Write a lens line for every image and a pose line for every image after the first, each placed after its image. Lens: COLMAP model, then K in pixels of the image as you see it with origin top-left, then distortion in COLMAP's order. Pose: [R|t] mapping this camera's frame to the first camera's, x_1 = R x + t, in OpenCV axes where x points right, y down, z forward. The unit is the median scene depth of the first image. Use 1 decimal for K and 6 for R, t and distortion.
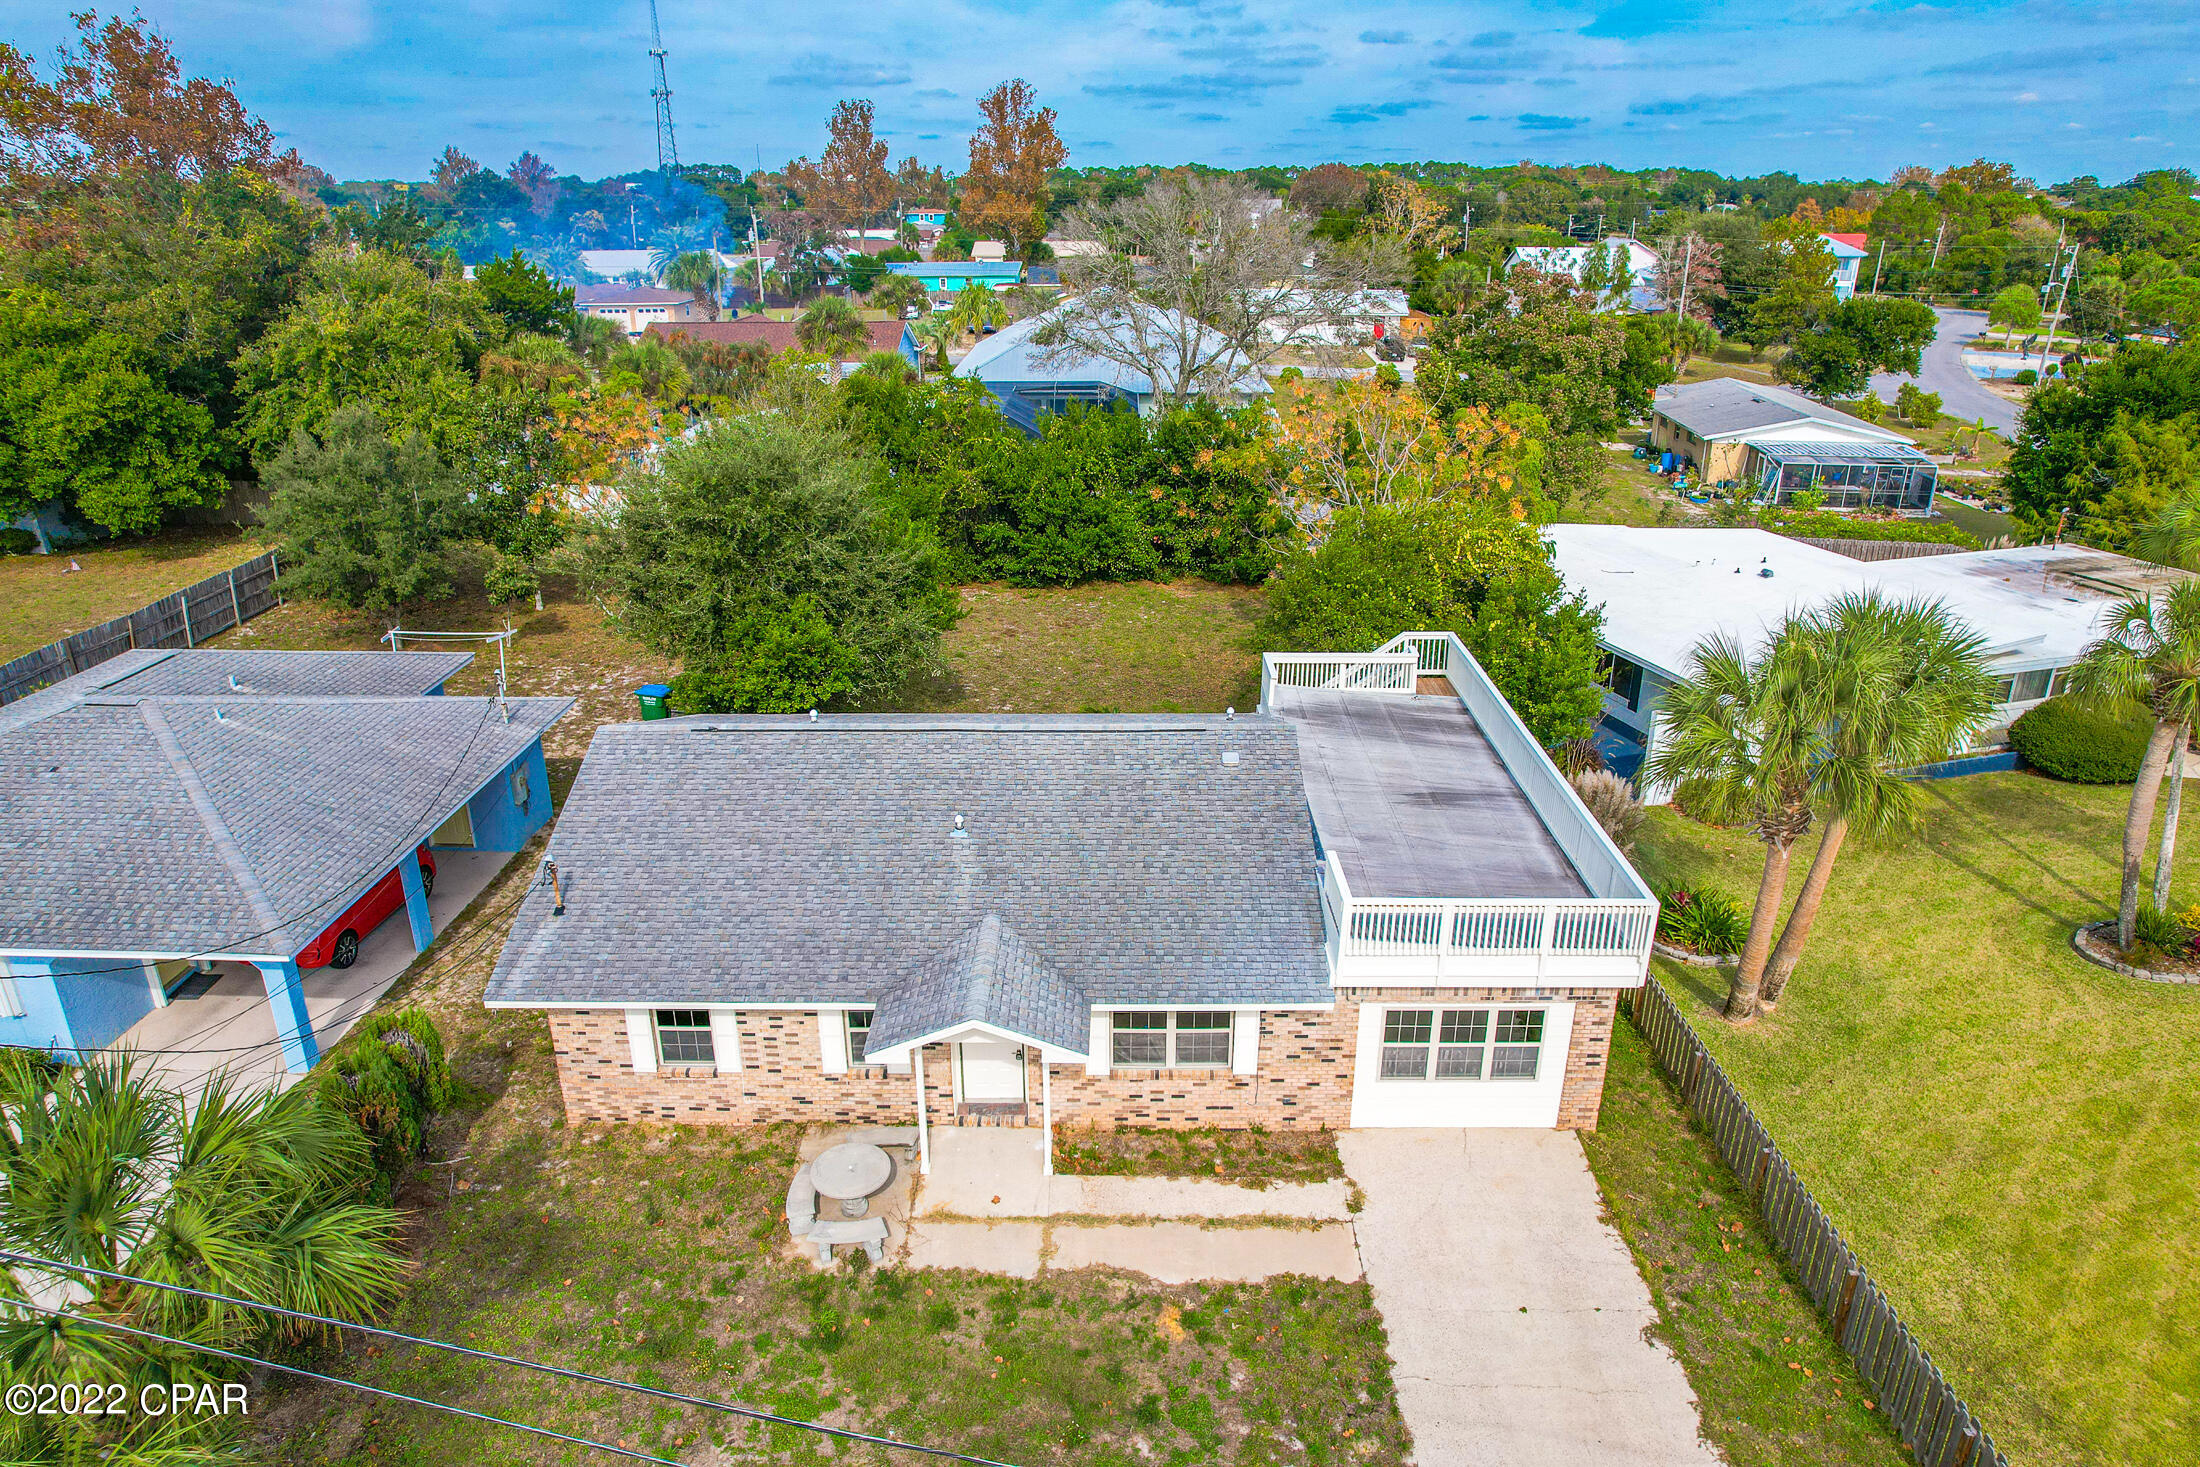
lens RADIAL K [[1404.6, 0, 1104.1], [0, 1404.6, 722.1], [0, 0, 1]] dist [-0.068386, 0.062721]
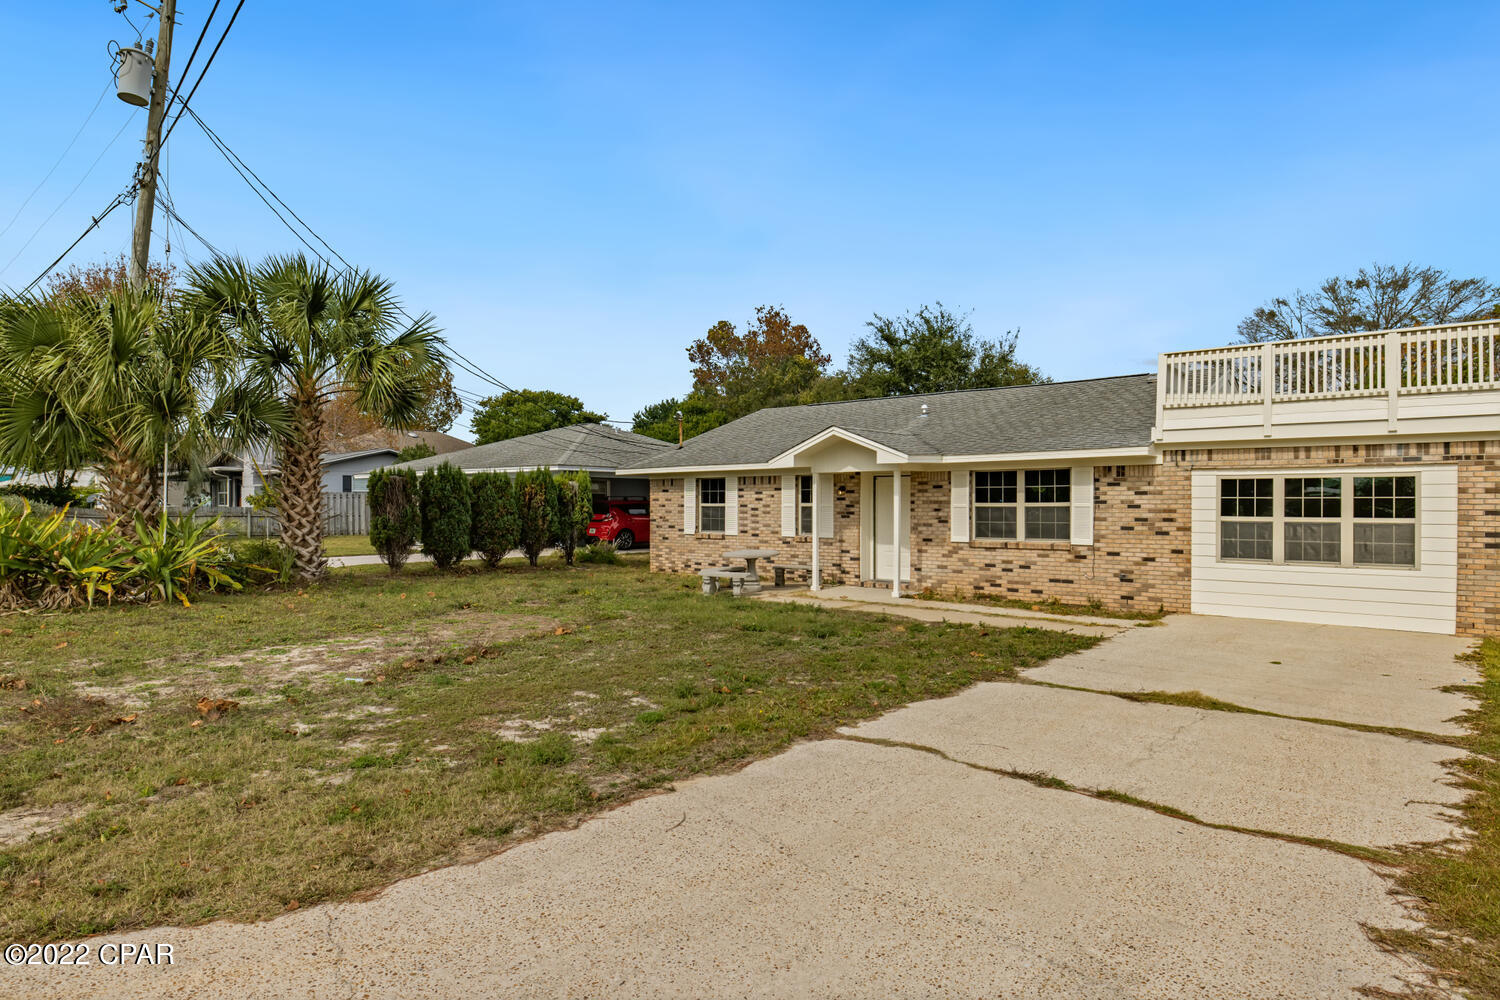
lens RADIAL K [[868.2, 0, 738.4], [0, 868.2, 508.3], [0, 0, 1]] dist [0.001395, 0.002491]
pose [[0.773835, 0.010414, -0.633302, 0.327080], [-0.222487, 0.940619, -0.256390, 0.462229], [0.593026, 0.339305, 0.730200, 0.317658]]
